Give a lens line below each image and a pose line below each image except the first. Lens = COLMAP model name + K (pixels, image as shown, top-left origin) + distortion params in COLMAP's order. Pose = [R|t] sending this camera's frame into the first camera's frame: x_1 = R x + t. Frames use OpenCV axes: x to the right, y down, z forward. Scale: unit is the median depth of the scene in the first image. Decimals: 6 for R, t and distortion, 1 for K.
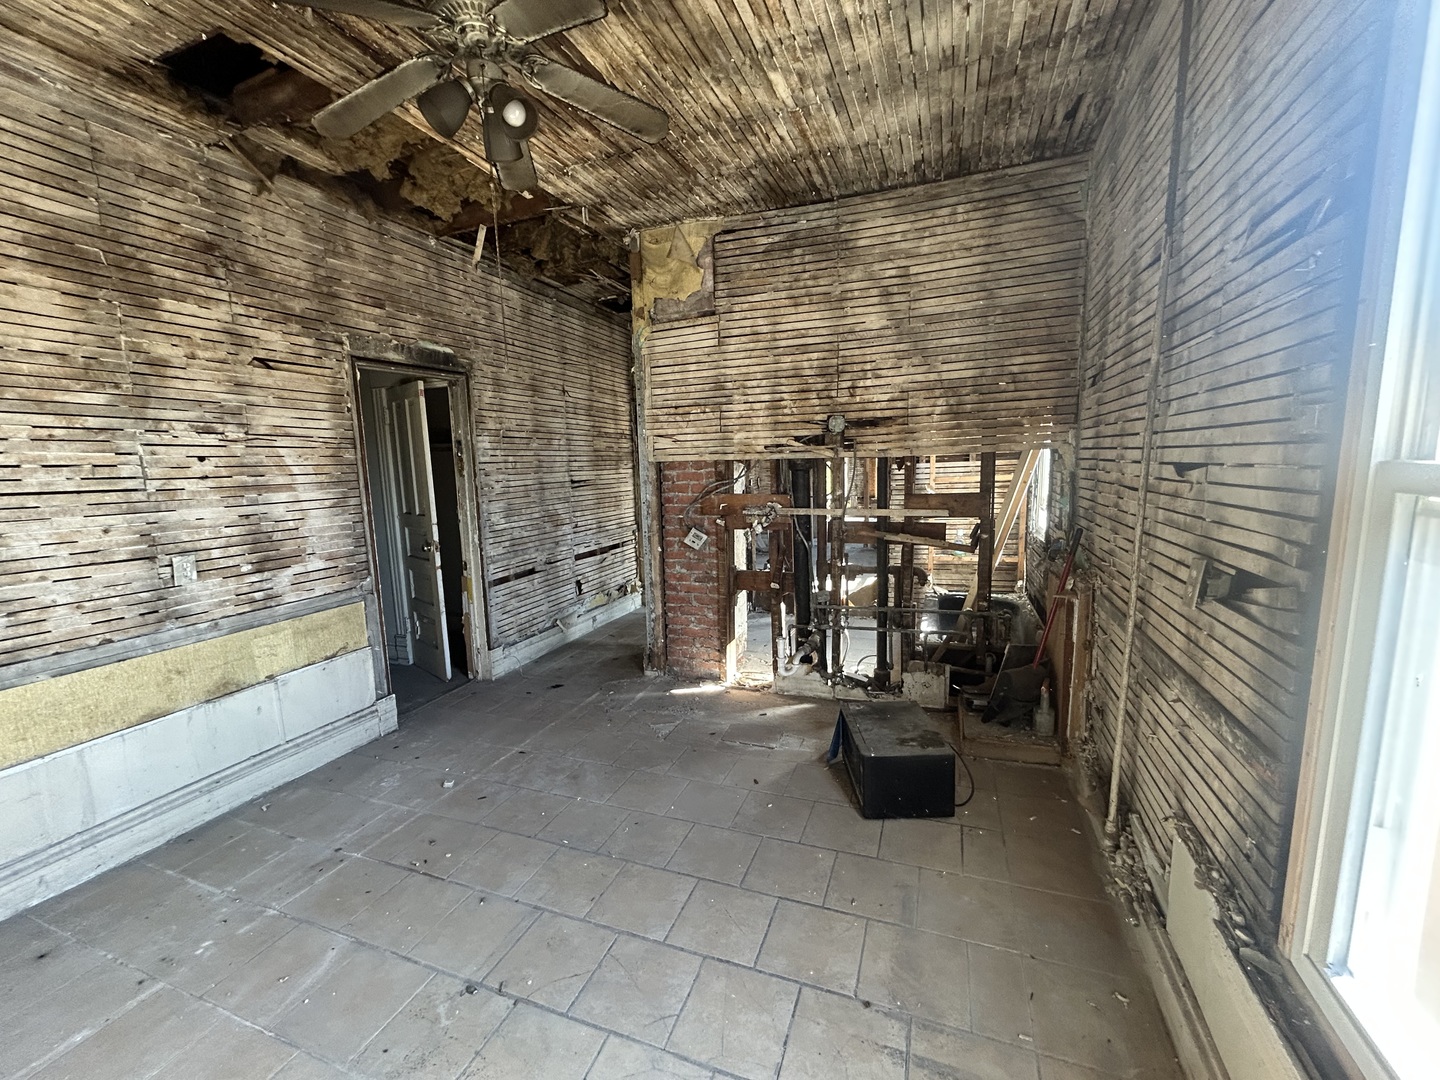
lens RADIAL K [[579.0, 0, 722.9], [0, 579.0, 539.7], [0, 0, 1]] dist [0.000036, -0.000598]
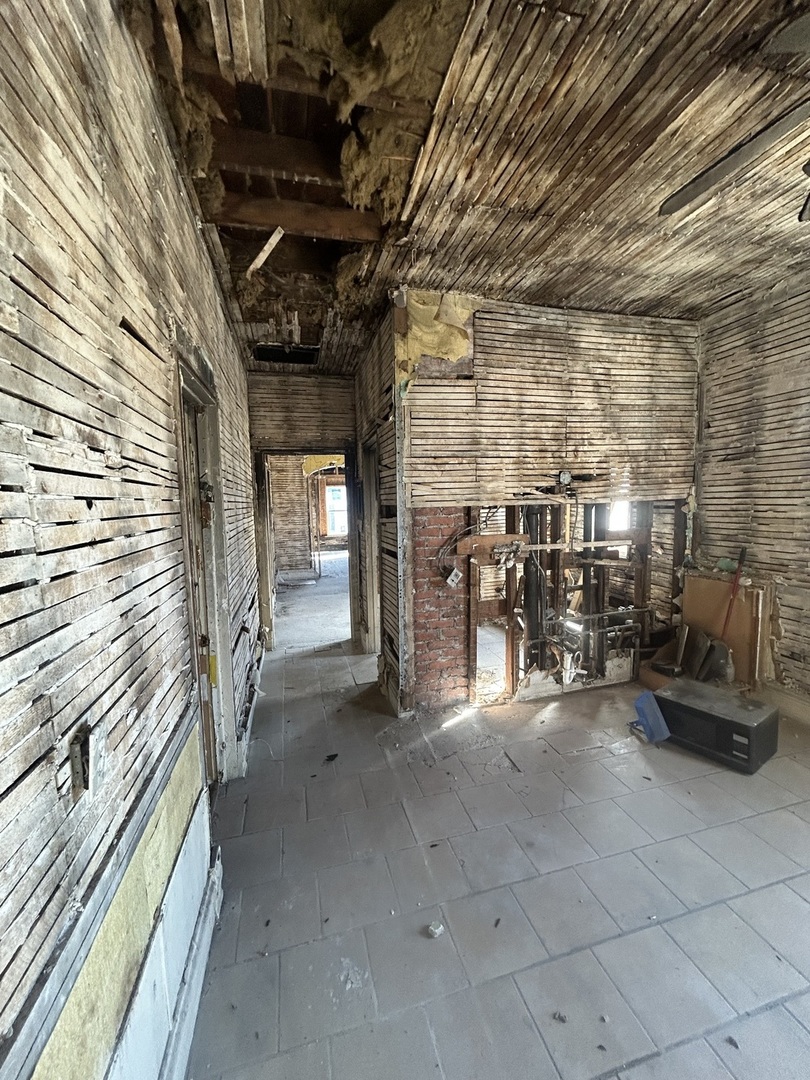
lens RADIAL K [[434.2, 0, 407.9], [0, 434.2, 539.3], [0, 0, 1]] dist [0.000036, -0.000598]
pose [[0.816689, -0.045786, 0.575259, -0.730193], [0.082300, 0.995899, -0.037574, -0.062519], [-0.571179, 0.078030, 0.817108, 0.467592]]
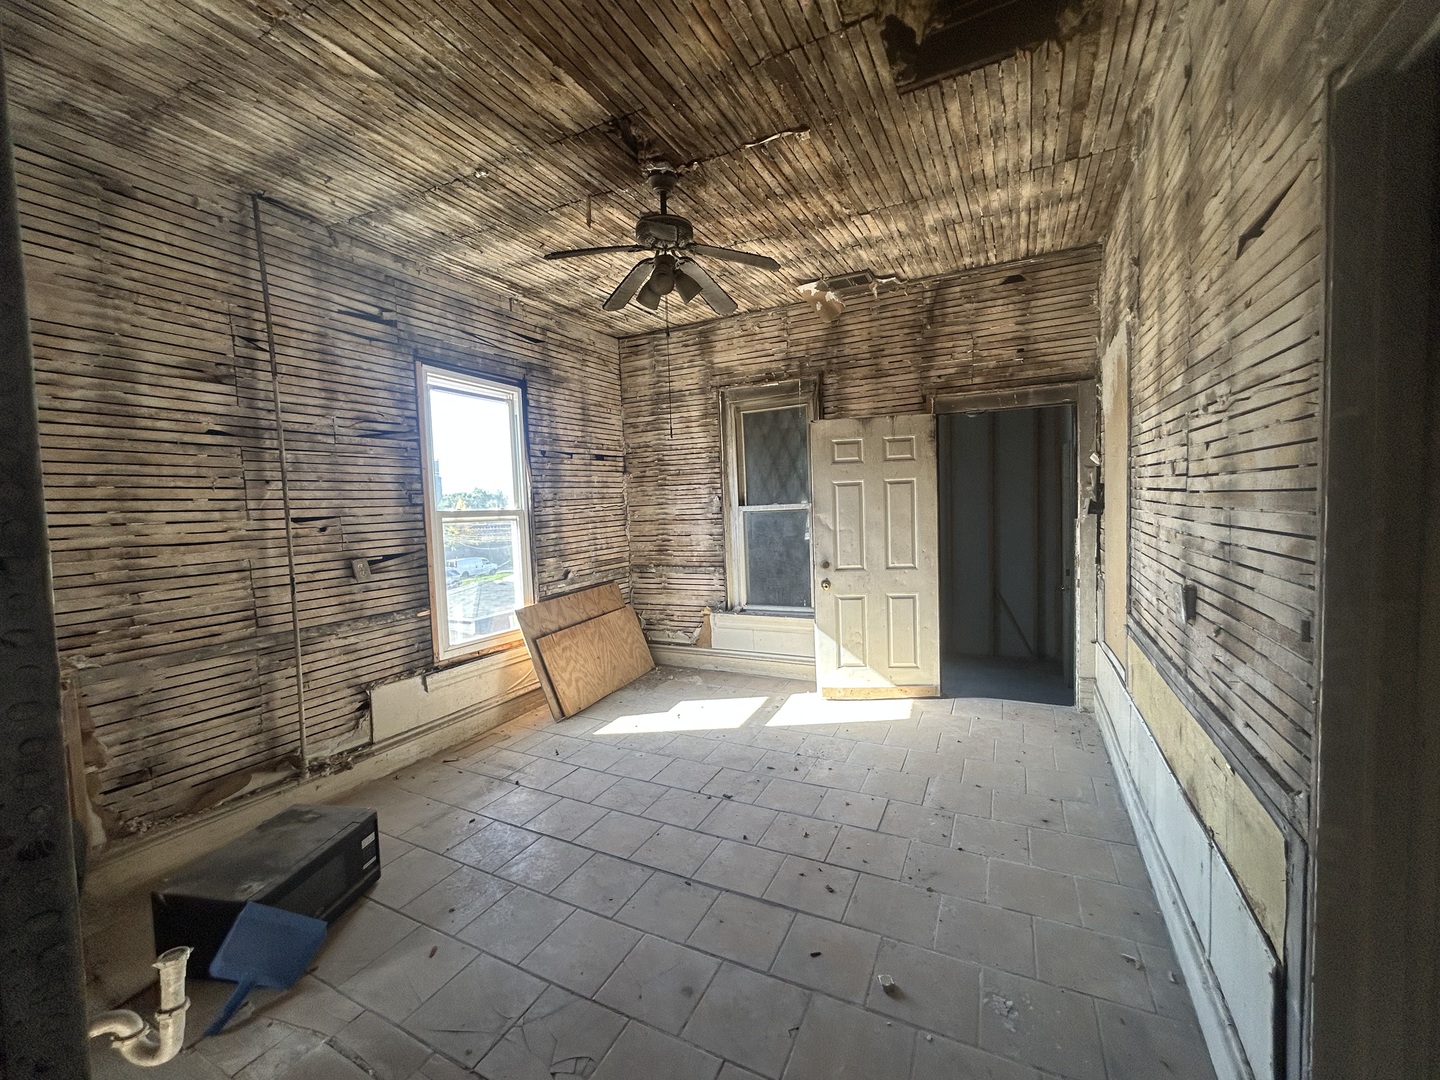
lens RADIAL K [[579.0, 0, 716.7], [0, 579.0, 540.8], [0, 0, 1]] dist [0.000036, -0.000598]
pose [[-0.992136, 0.055003, 0.112431, -0.351045], [0.076180, 0.978089, 0.193750, -0.164733], [-0.099311, 0.200792, -0.974587, 1.386448]]
